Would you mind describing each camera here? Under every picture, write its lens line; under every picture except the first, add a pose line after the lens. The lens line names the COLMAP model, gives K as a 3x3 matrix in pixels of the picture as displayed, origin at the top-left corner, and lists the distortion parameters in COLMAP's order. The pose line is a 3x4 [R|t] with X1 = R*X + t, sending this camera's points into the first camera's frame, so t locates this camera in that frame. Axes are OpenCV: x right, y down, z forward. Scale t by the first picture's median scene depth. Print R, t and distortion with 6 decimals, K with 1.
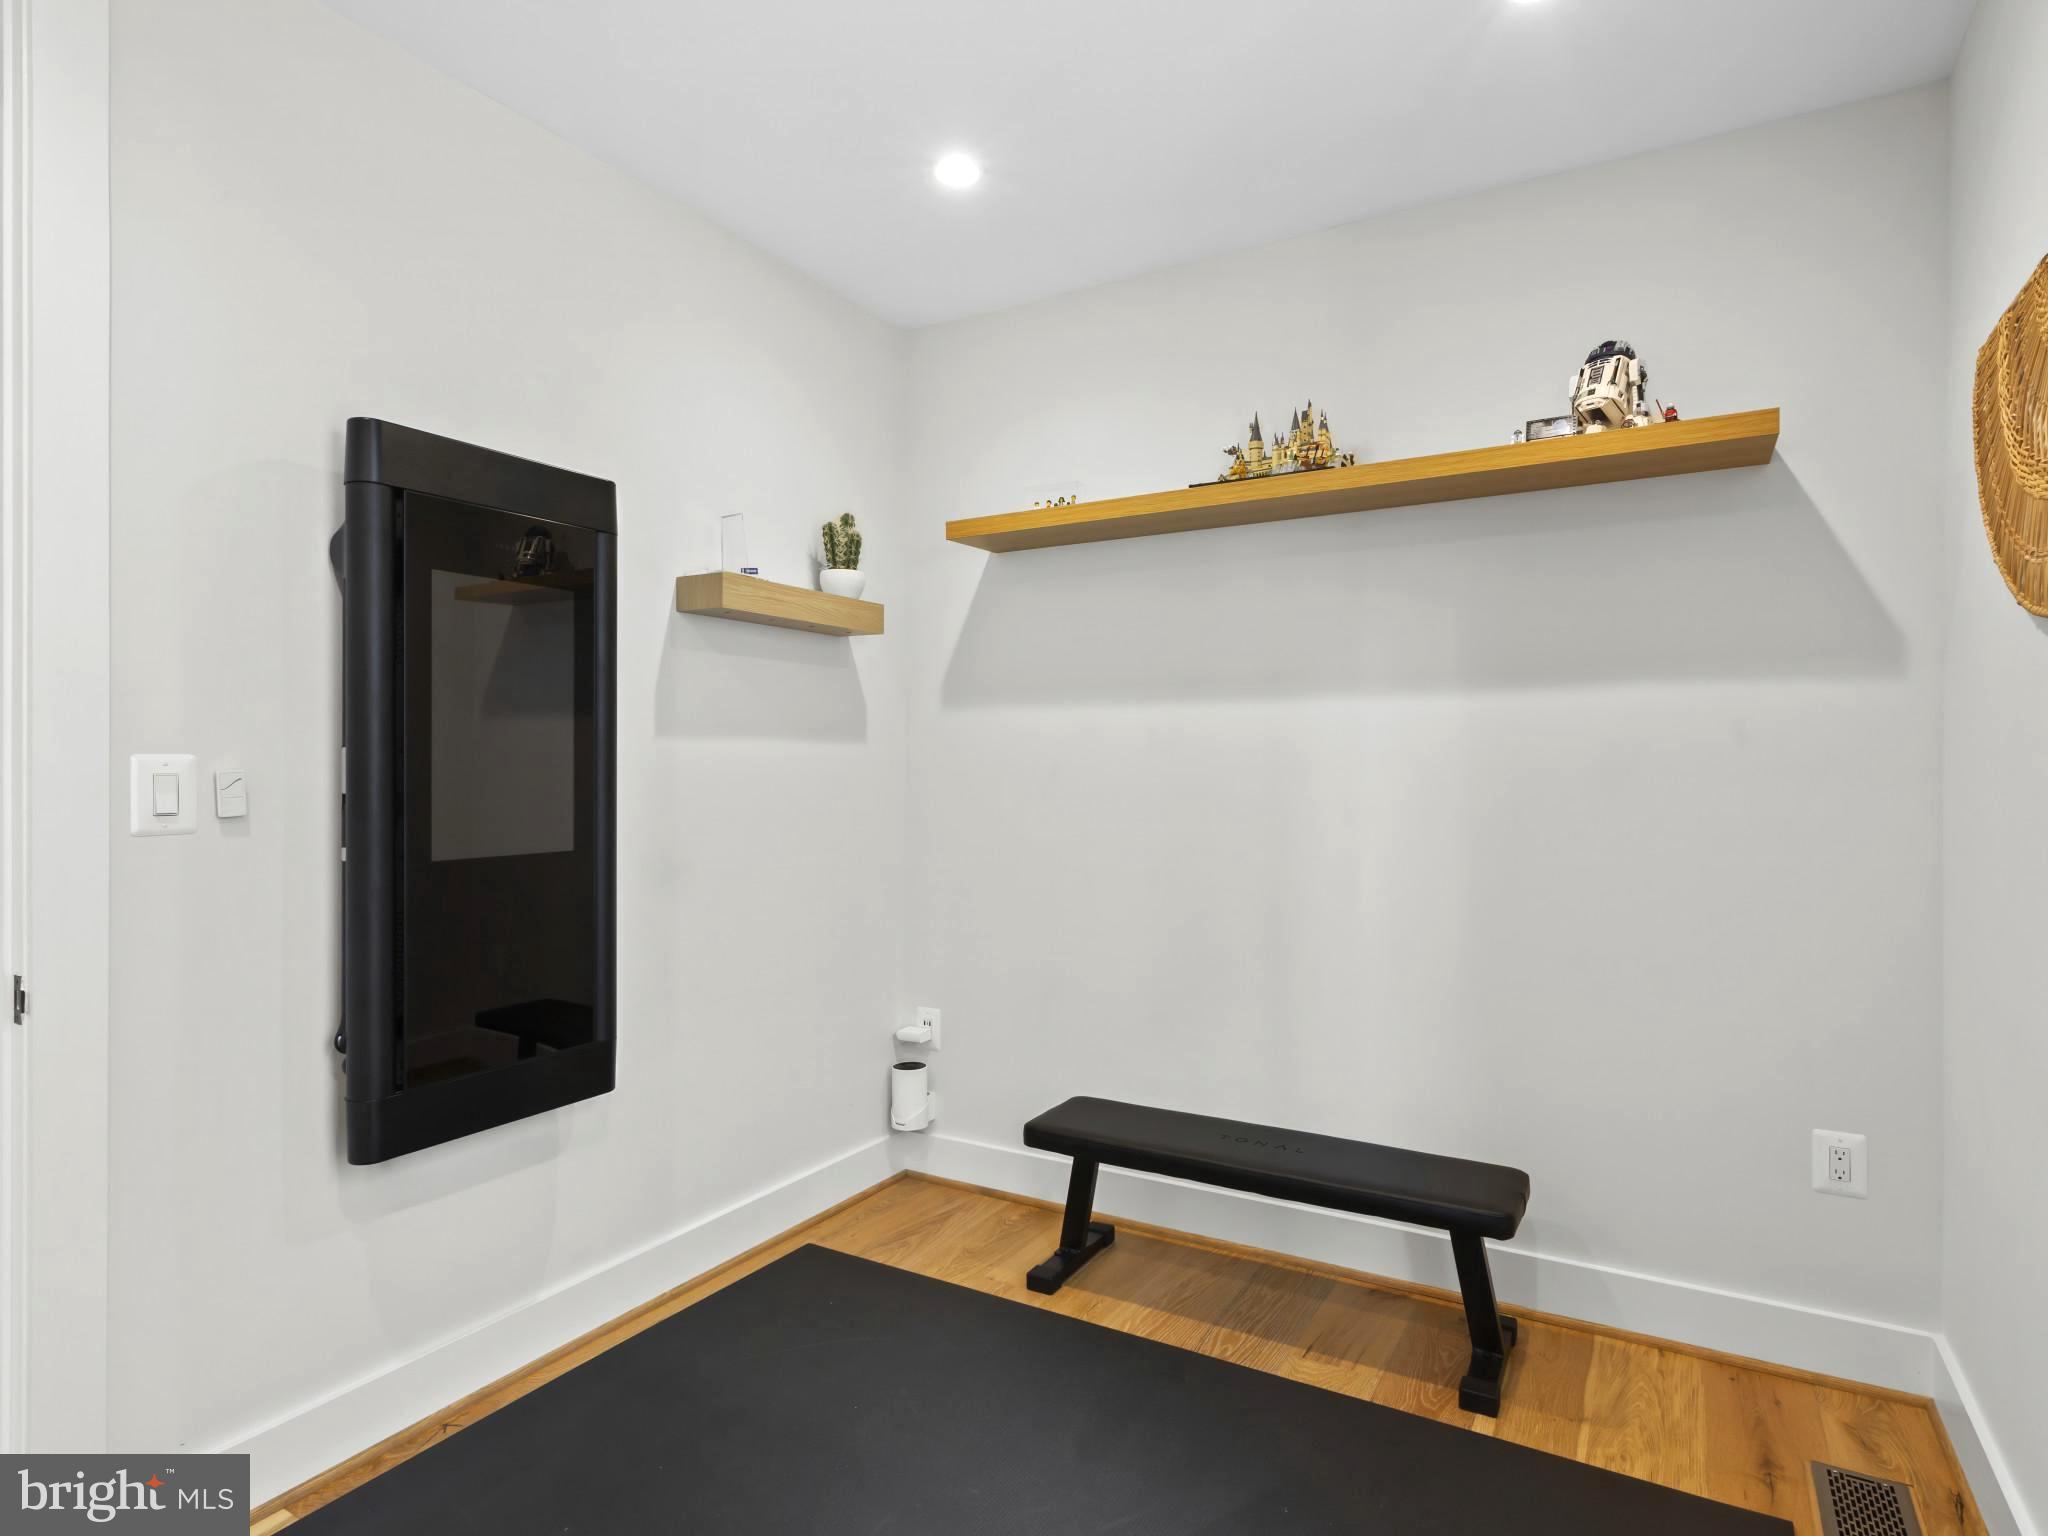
lens RADIAL K [[1125.9, 0, 1028.1], [0, 1125.9, 760.8], [0, 0, 1]] dist [0.000999, 0.000463]
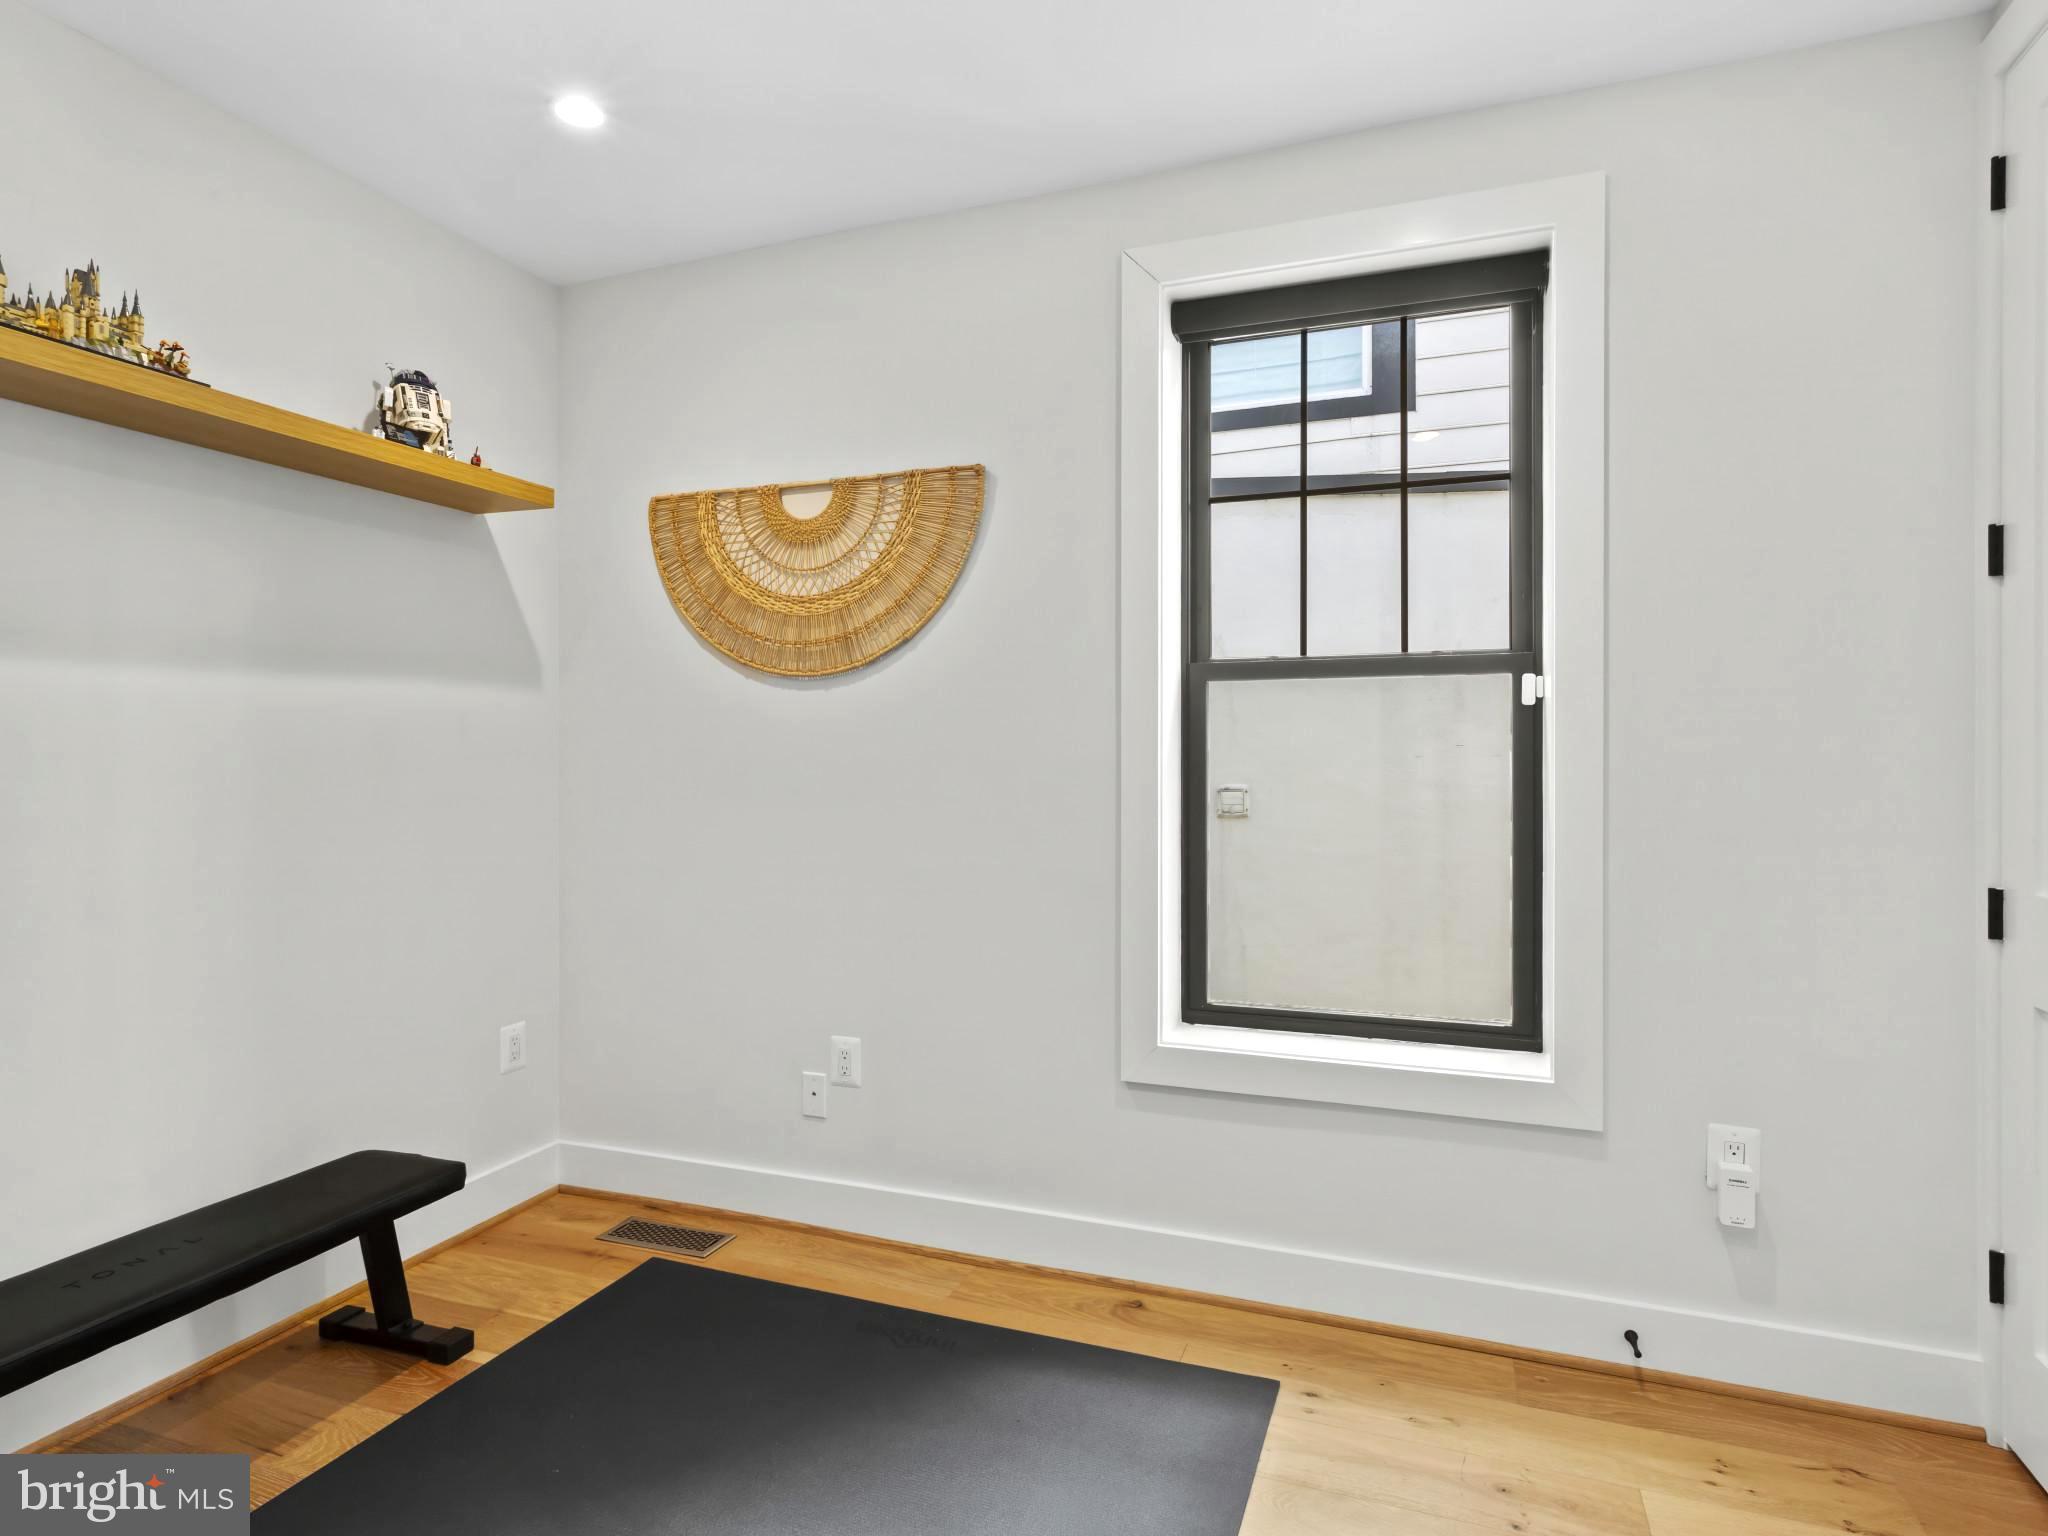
lens RADIAL K [[1125.9, 0, 1028.0], [0, 1125.9, 766.1], [0, 0, 1]] dist [0.000999, 0.000463]
pose [[-0.171671, -0.011029, 0.985093, -0.707754], [0.003965, 0.999921, 0.011886, 0.006747], [-0.985146, 0.005946, -0.171614, 0.621215]]
